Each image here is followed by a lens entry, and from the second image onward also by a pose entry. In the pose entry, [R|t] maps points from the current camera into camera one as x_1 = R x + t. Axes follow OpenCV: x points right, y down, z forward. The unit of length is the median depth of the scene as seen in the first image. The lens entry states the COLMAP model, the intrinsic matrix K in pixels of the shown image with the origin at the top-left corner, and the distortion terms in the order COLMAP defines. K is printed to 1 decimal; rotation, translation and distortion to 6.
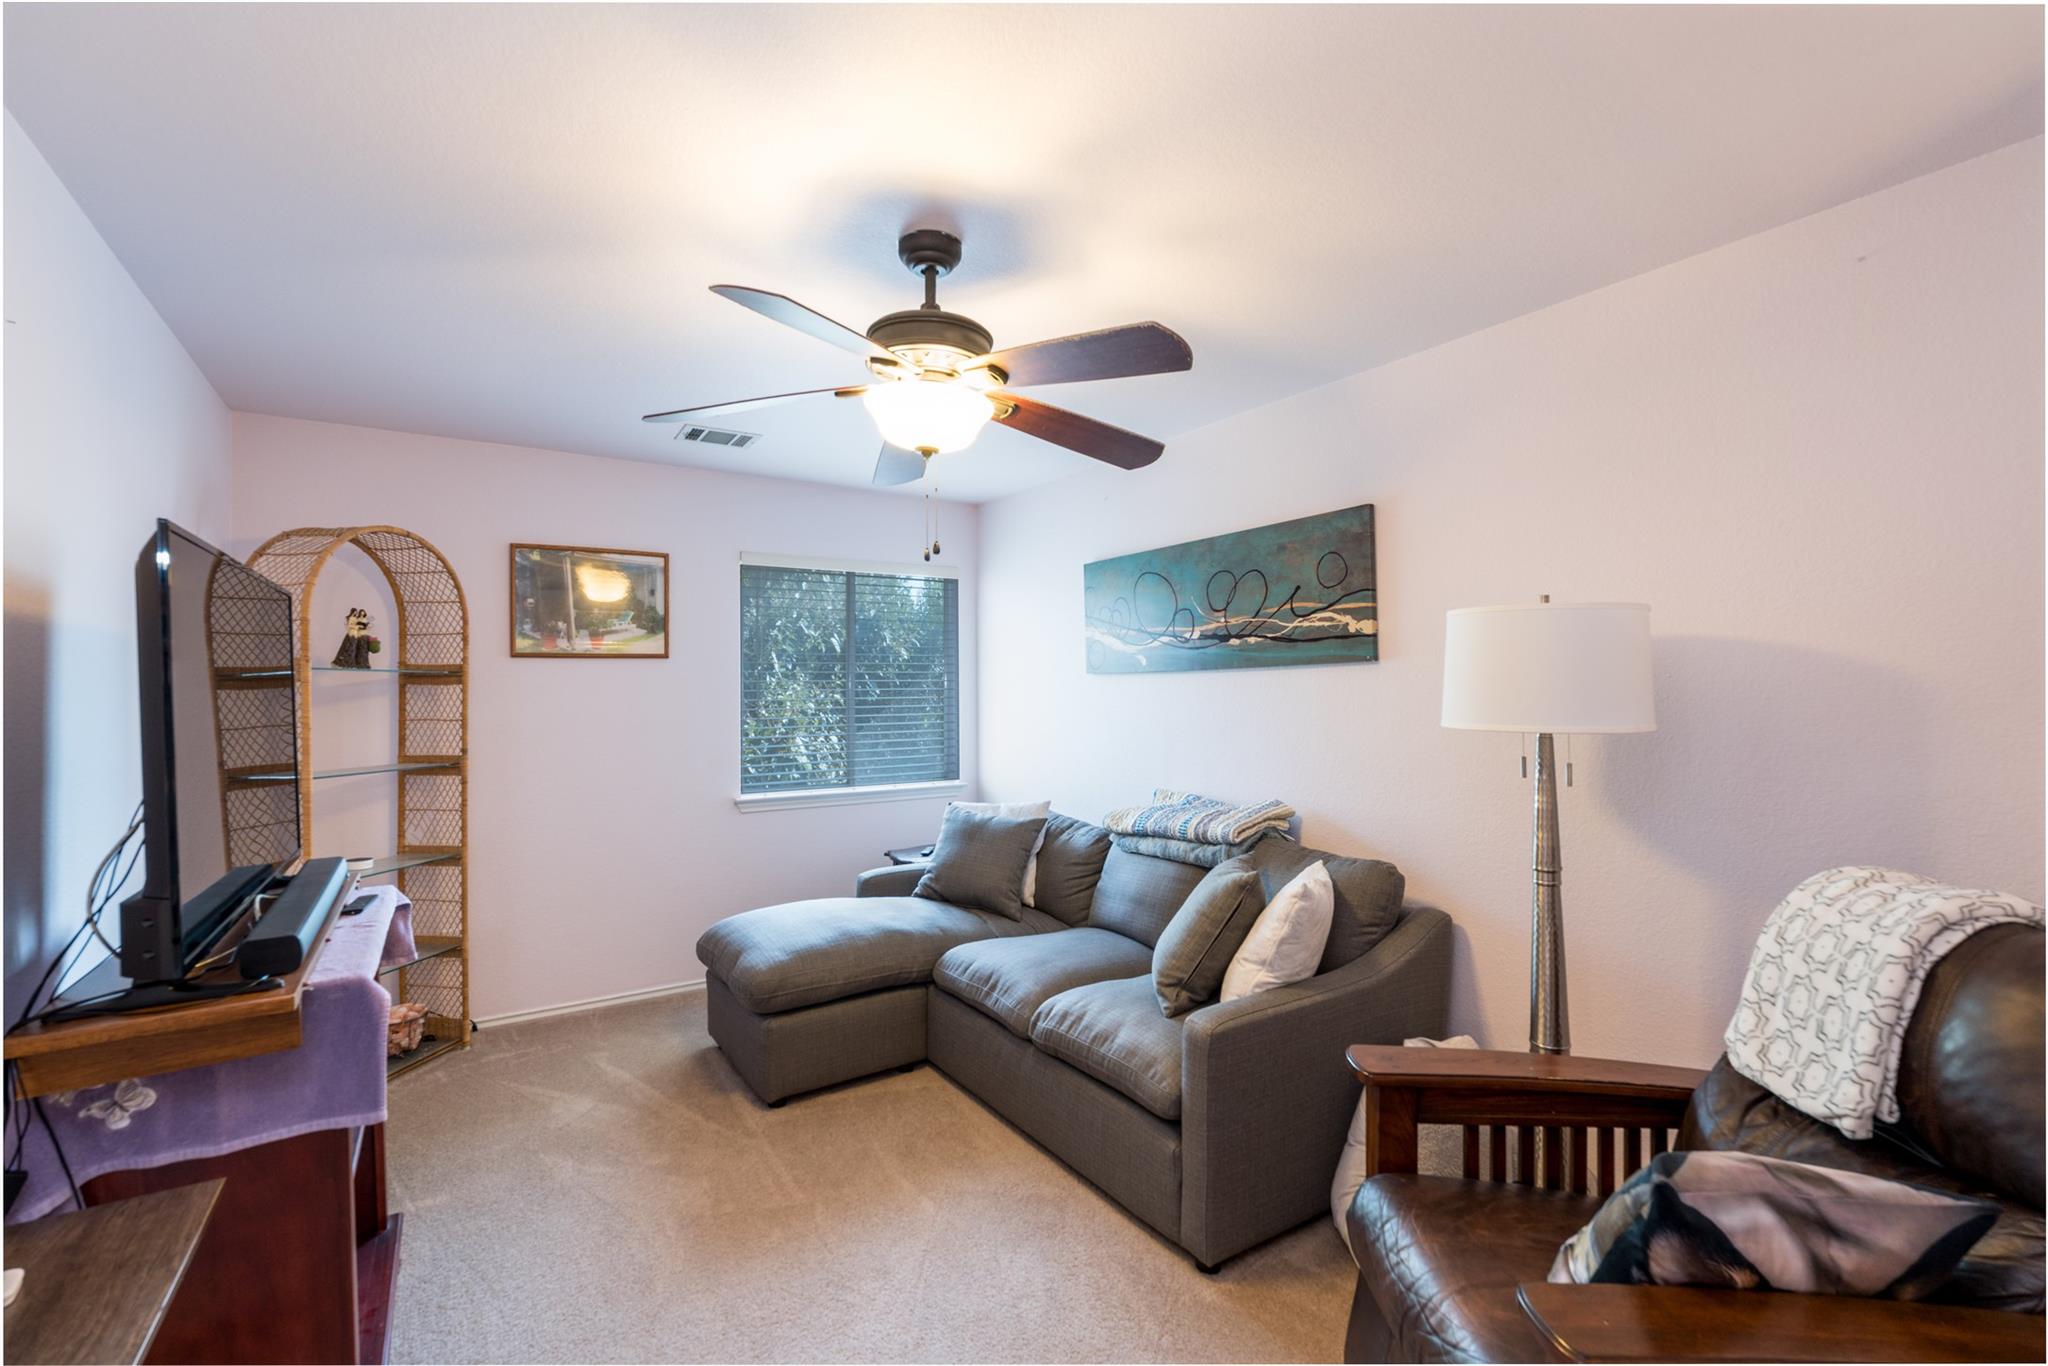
lens RADIAL K [[906.0, 0, 1028.6], [0, 906.0, 688.6], [0, 0, 1]] dist [0.001340, 0.000350]
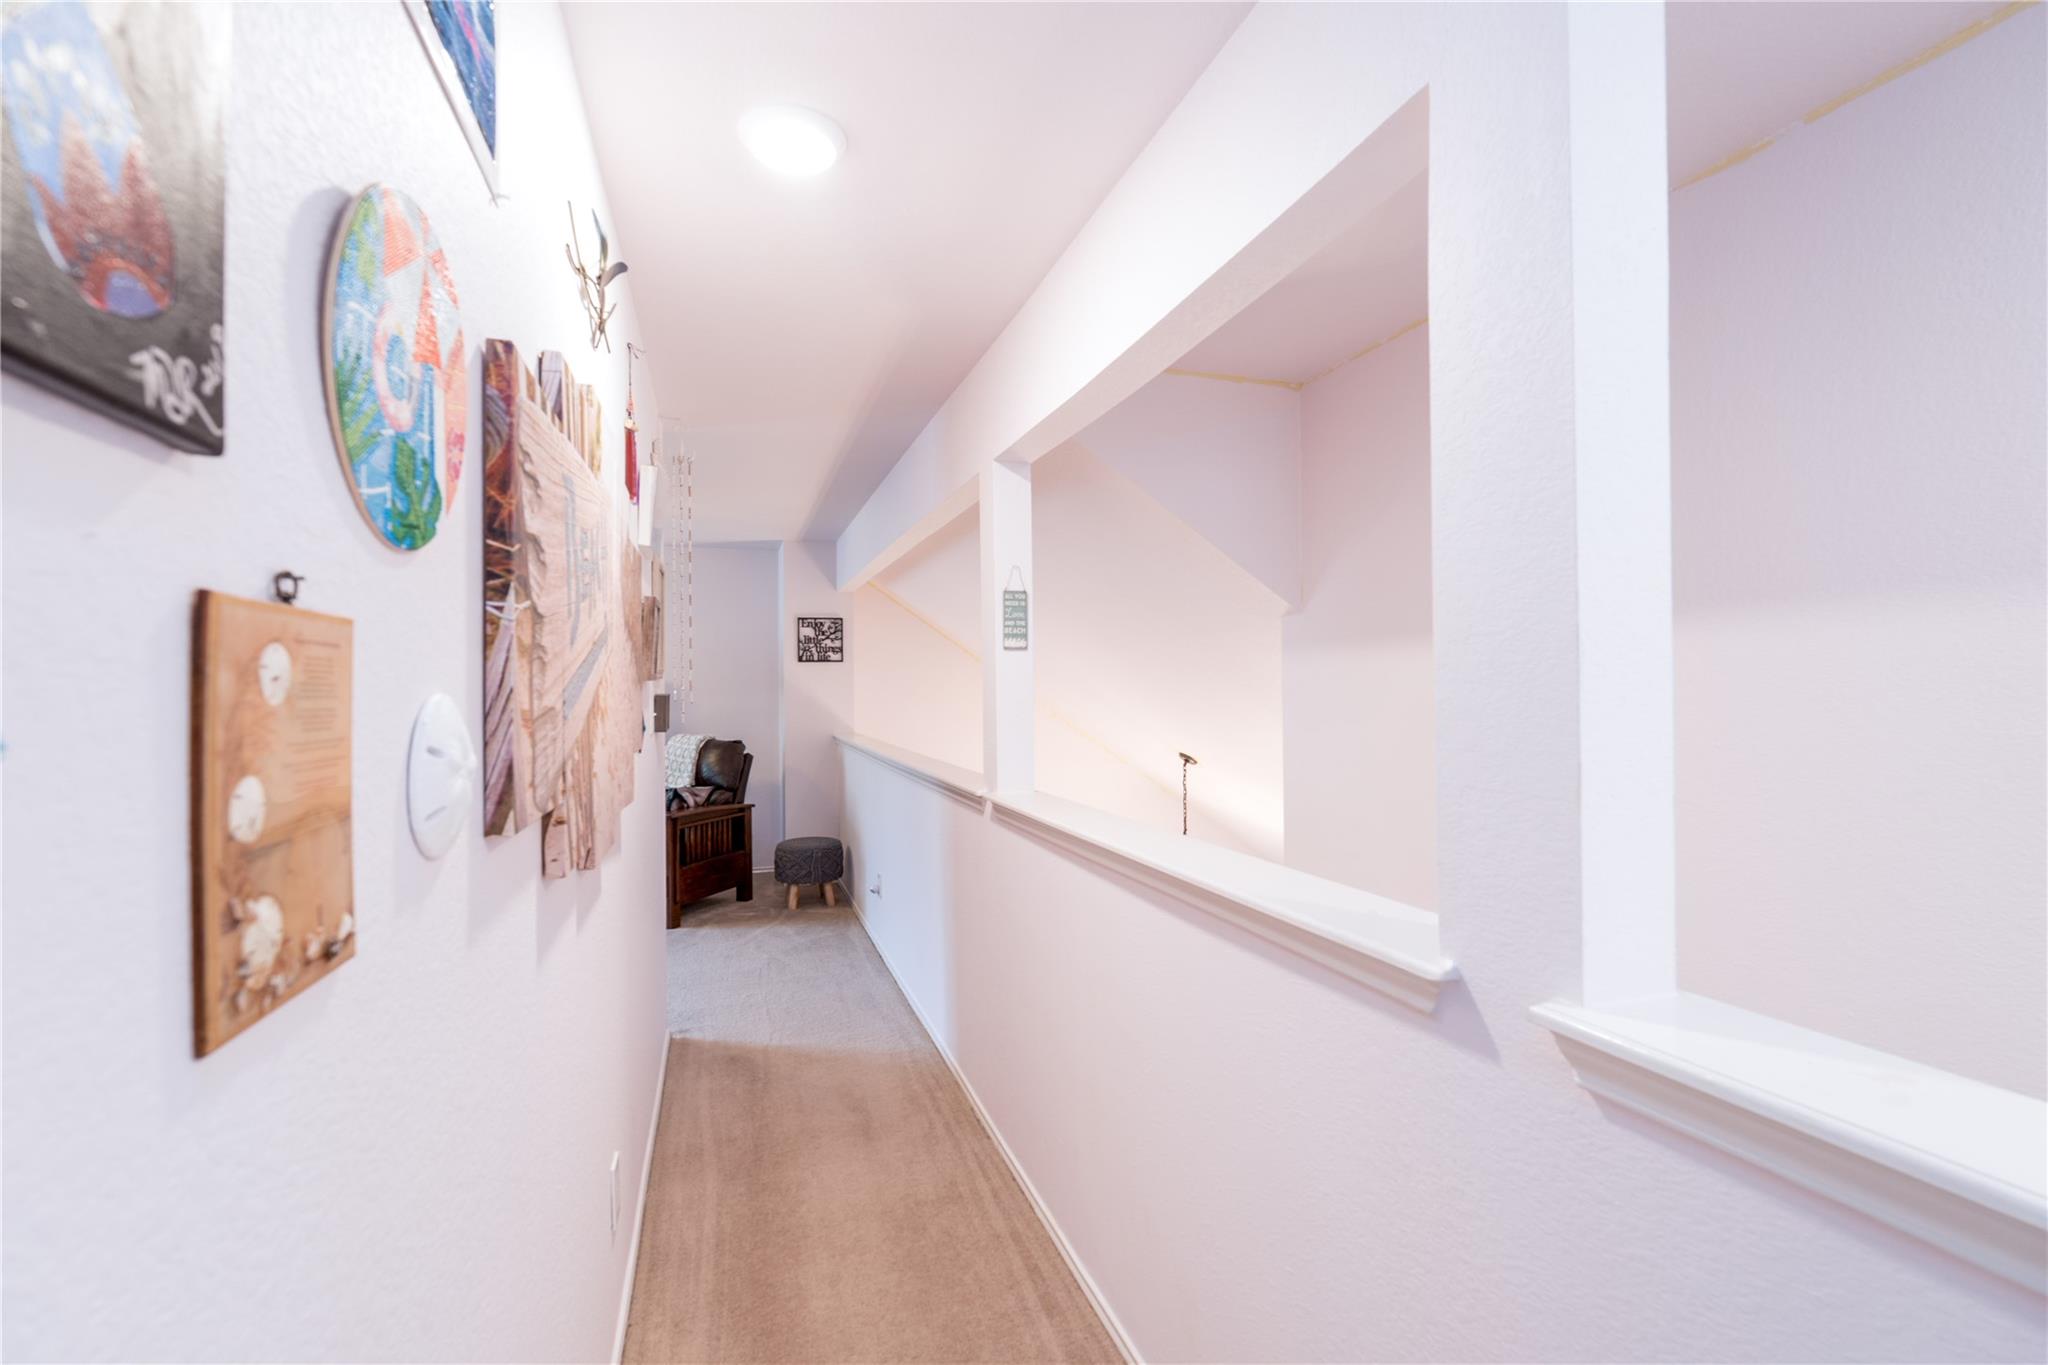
lens RADIAL K [[906.0, 0, 1024.4], [0, 906.0, 684.7], [0, 0, 1]] dist [0.001340, 0.000350]
pose [[0.255650, 0.011716, 0.966699, -2.938819], [0.001697, 0.999920, -0.012568, 0.033914], [-0.966768, 0.004853, 0.255609, -1.715371]]
